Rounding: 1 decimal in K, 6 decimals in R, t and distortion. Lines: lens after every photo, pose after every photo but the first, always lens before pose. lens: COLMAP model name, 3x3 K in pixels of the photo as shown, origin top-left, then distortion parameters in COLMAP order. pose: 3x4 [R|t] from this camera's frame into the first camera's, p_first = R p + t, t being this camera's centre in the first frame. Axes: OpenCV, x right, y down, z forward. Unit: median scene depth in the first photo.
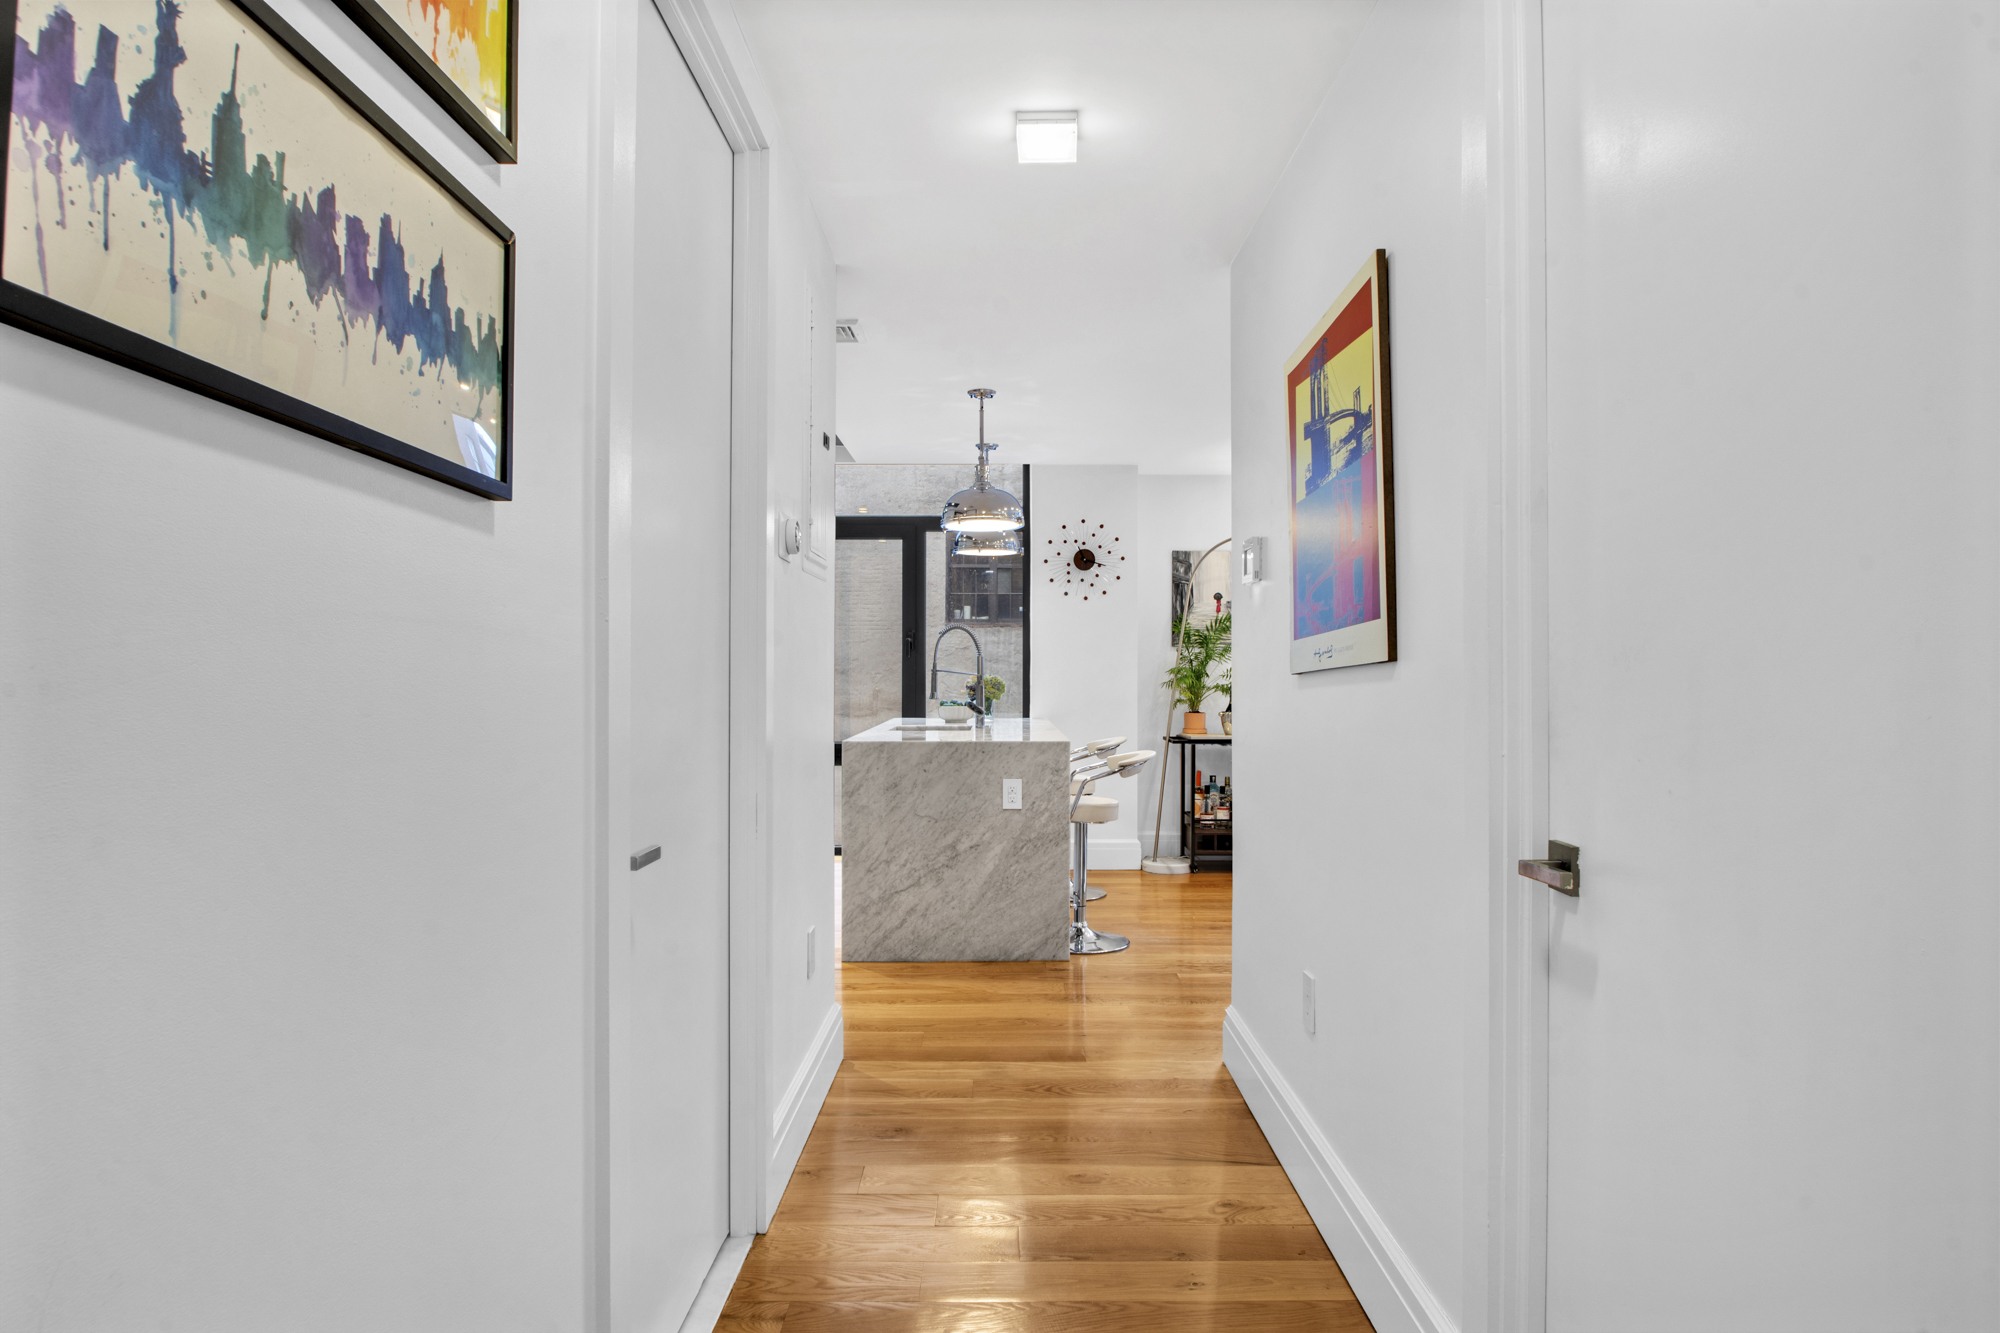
lens RADIAL K [[1124.3, 0, 1000.0], [0, 1124.3, 666.5], [0, 0, 1]] dist [0.001288, -0.000049]
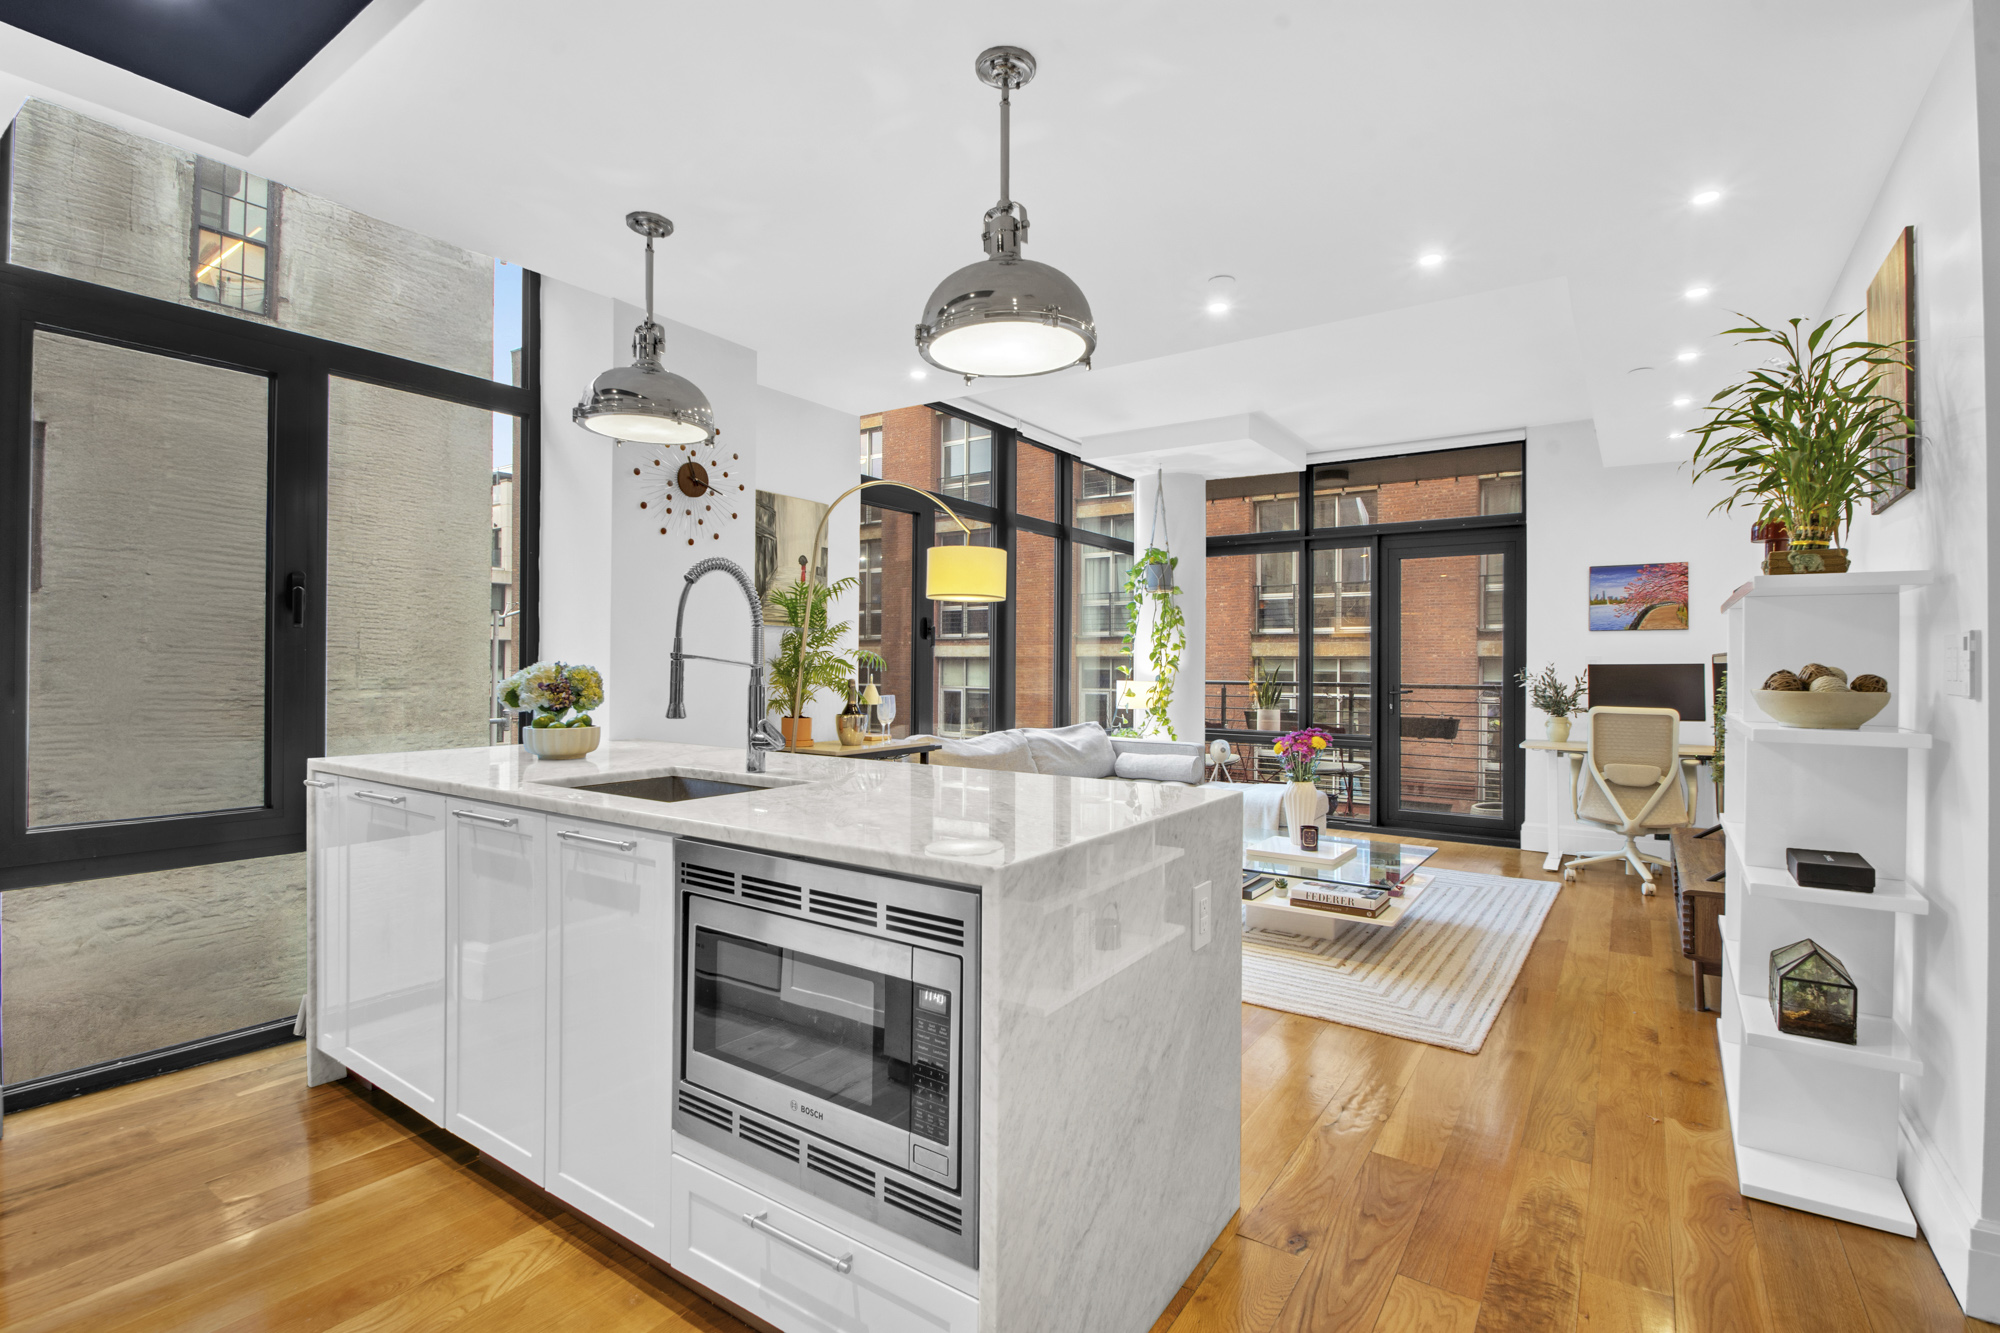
lens RADIAL K [[913.6, 0, 1000.0], [0, 913.6, 666.5], [0, 0, 1]] dist [0.003545, 0.000277]
pose [[0.577691, -0.000401, 0.816255, -0.238980], [-0.007251, 0.999958, 0.005623, 0.004252], [-0.816223, -0.009167, 0.577664, 0.567956]]
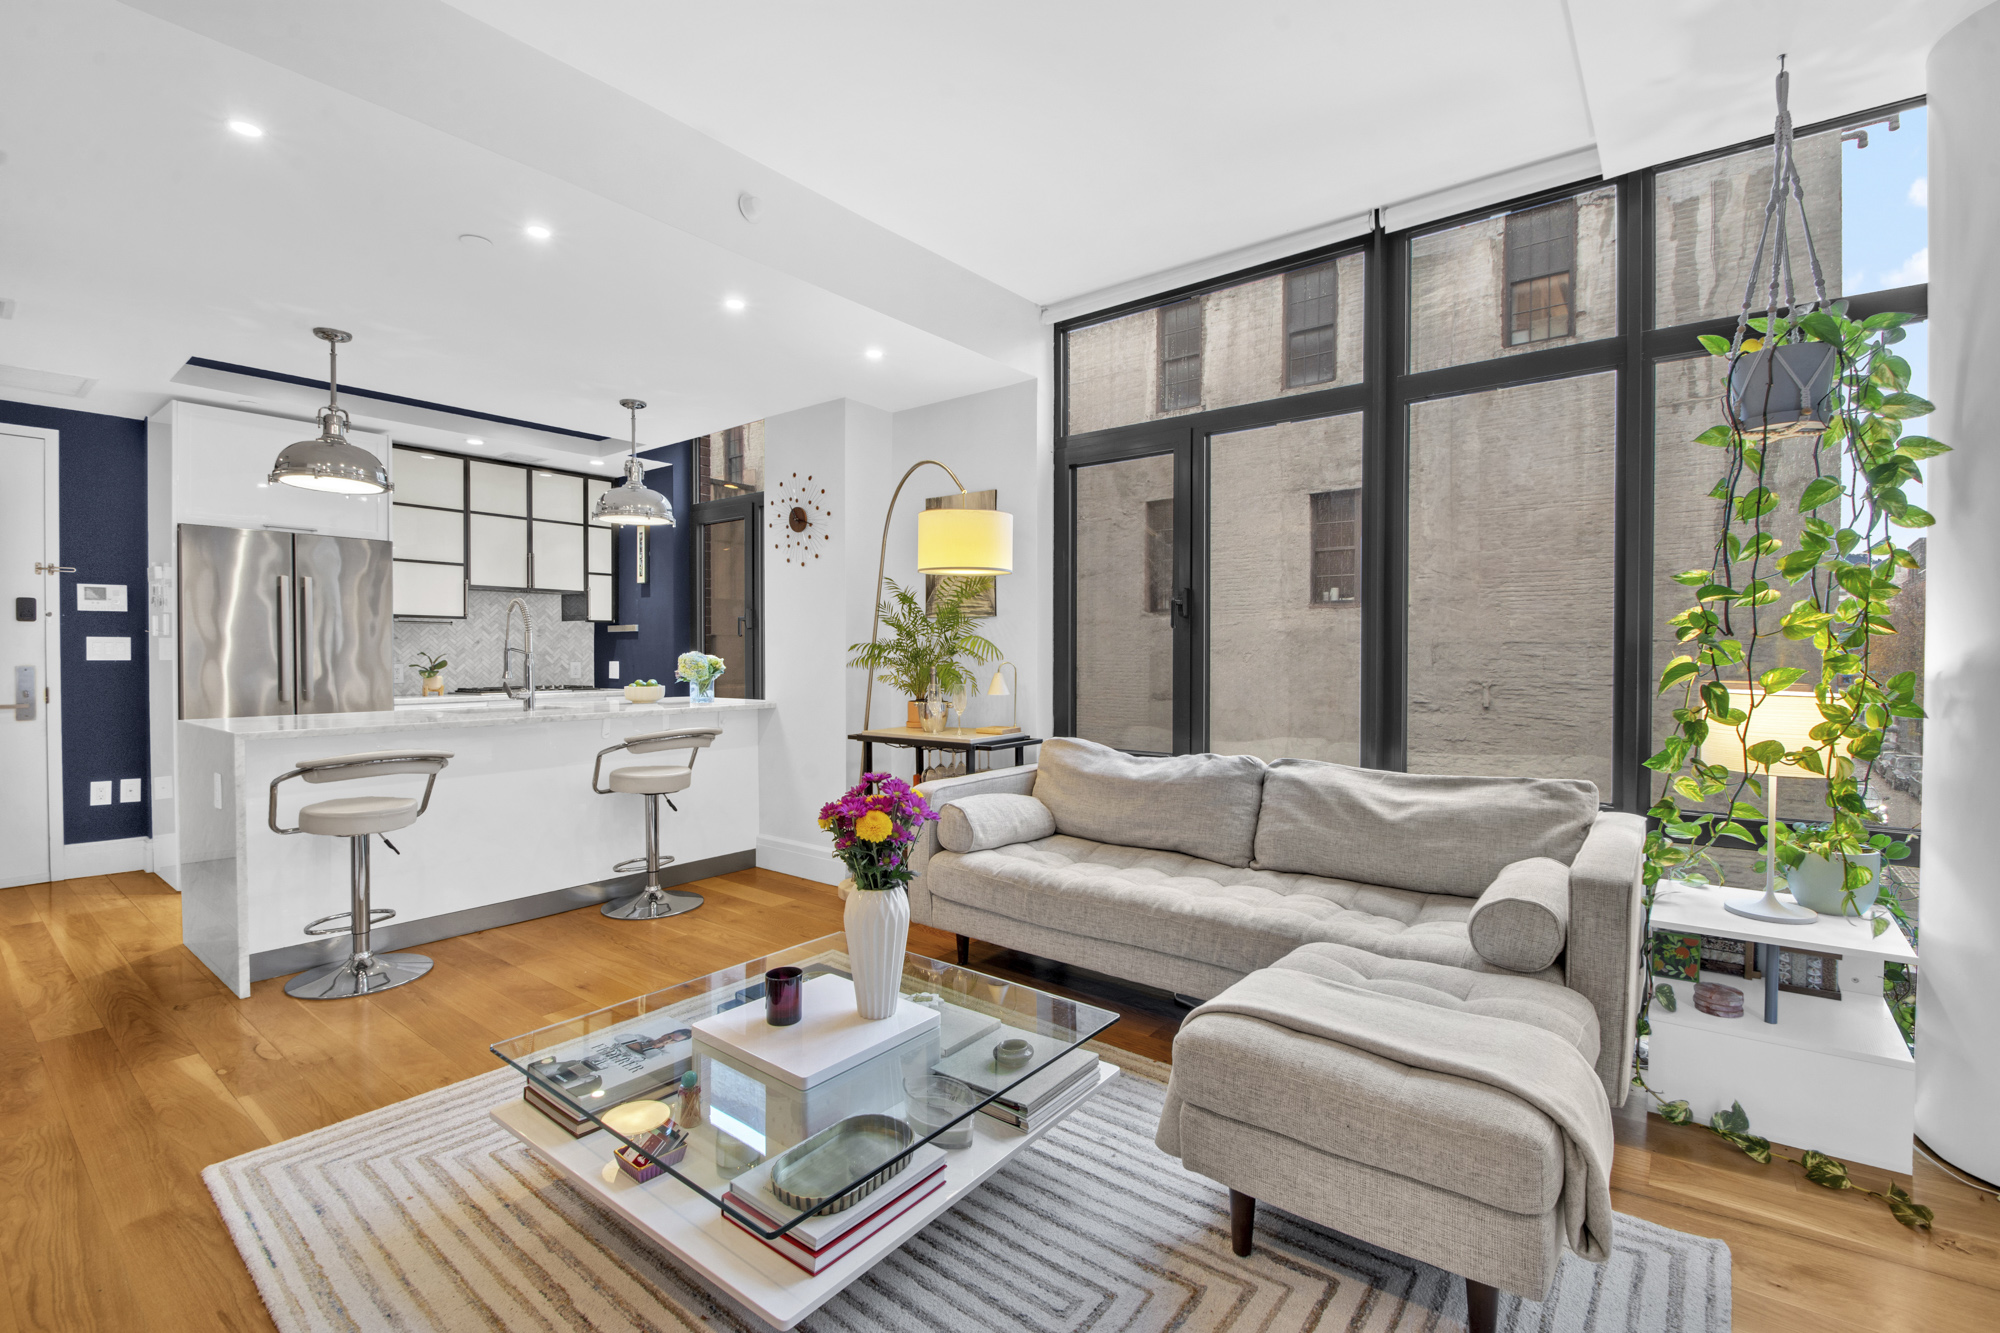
lens RADIAL K [[870.2, 0, 1006.8], [0, 870.2, 664.8], [0, 0, 1]] dist [0.003928, -0.010160]
pose [[0.784929, 0.005995, -0.619557, 0.614814], [0.004171, 0.999879, 0.014960, 0.007185], [0.619572, -0.014327, 0.784809, 0.572353]]
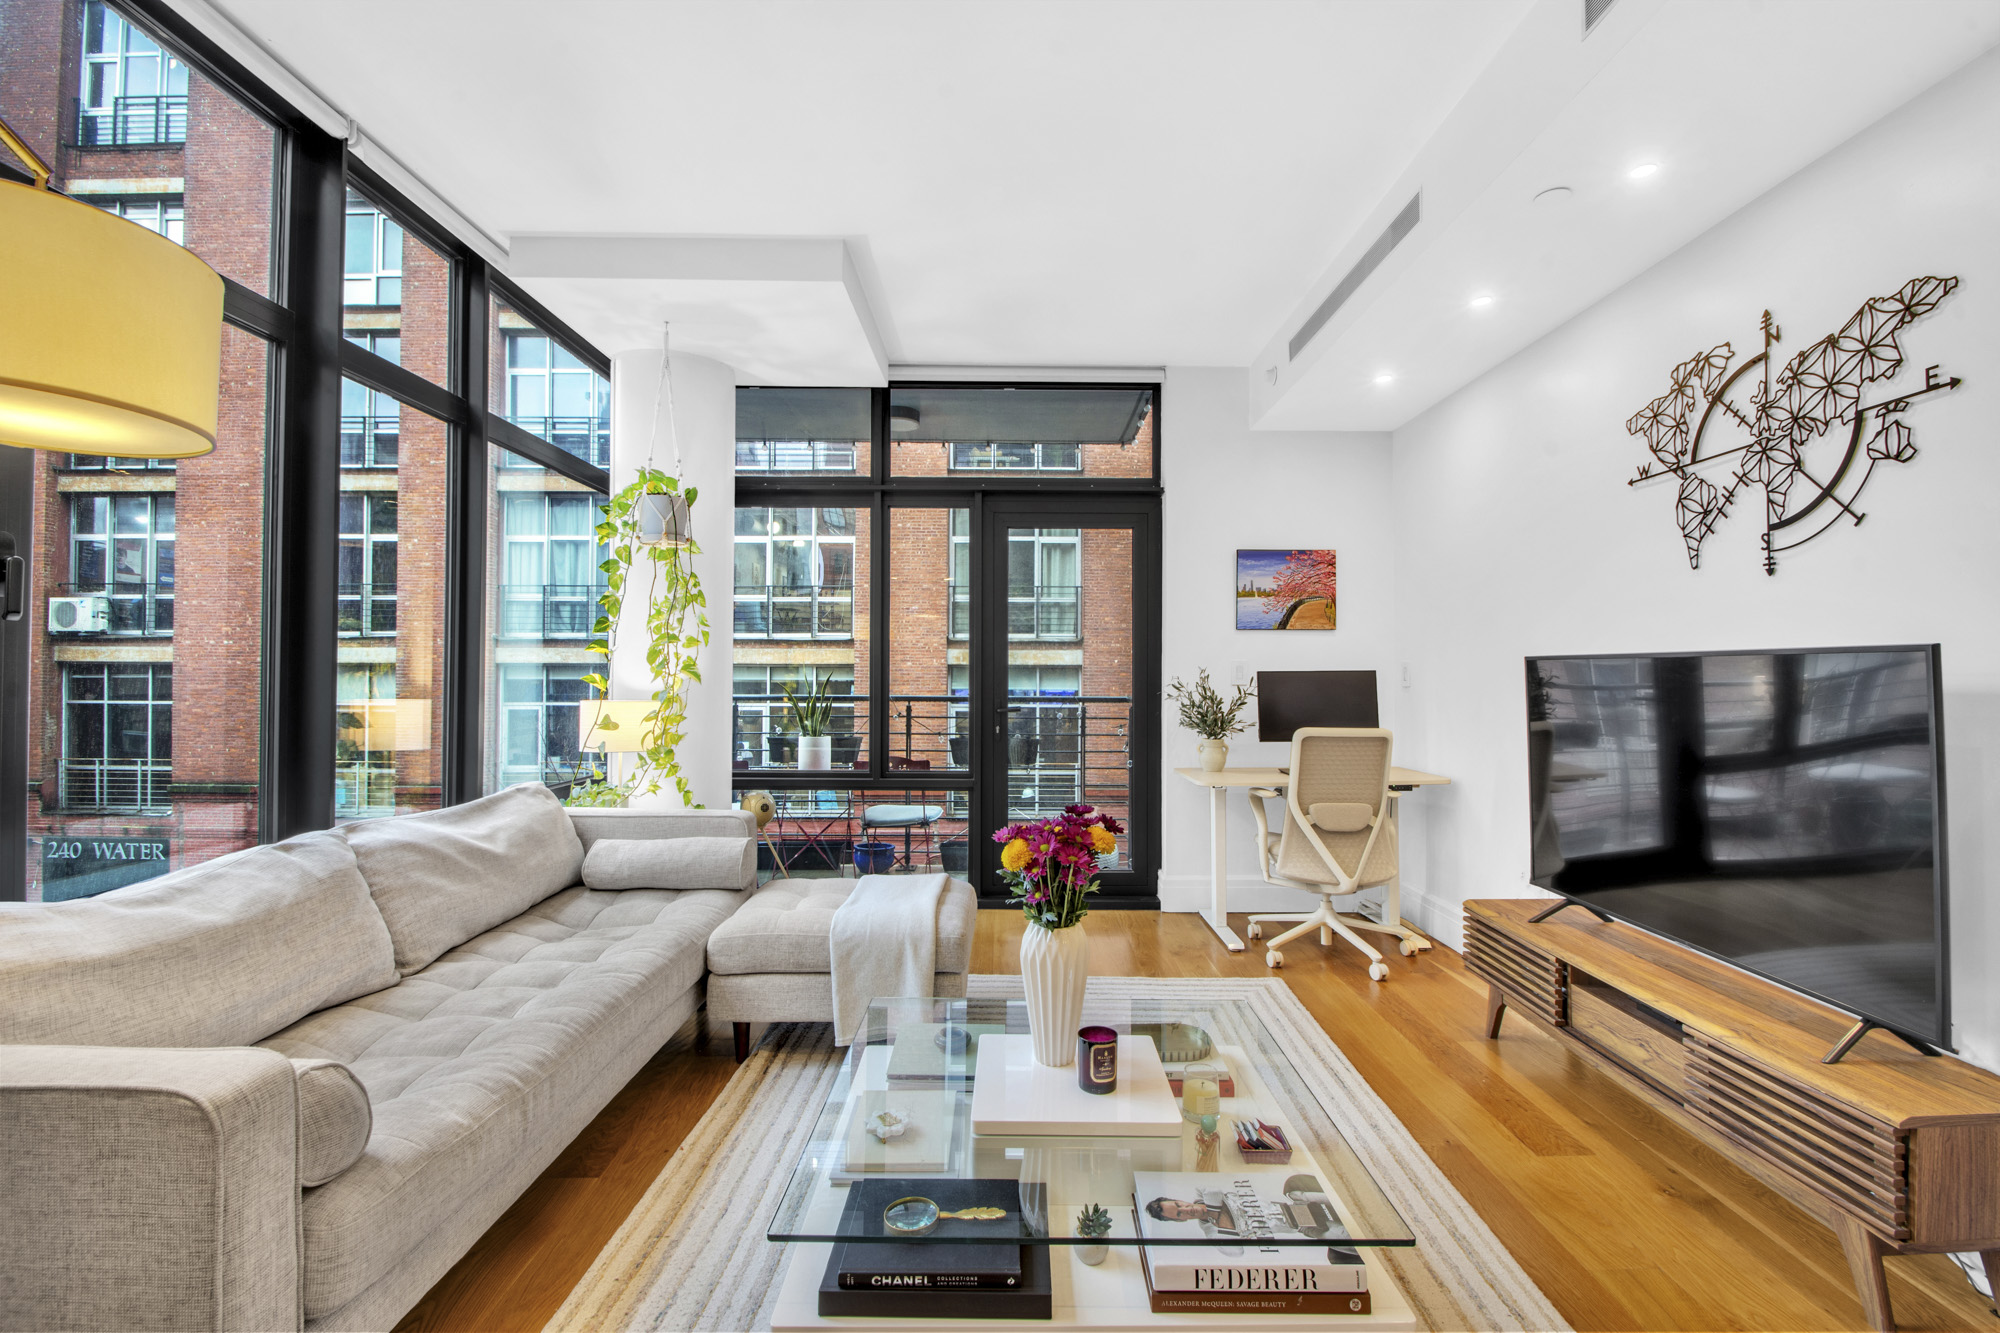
lens RADIAL K [[870.2, 0, 1006.8], [0, 870.2, 664.8], [0, 0, 1]] dist [0.003928, -0.010160]
pose [[0.001792, 0.010159, 0.999947, 0.118400], [-0.007431, 0.999921, -0.010145, 0.005976], [-0.999971, -0.007413, 0.001867, 0.778453]]
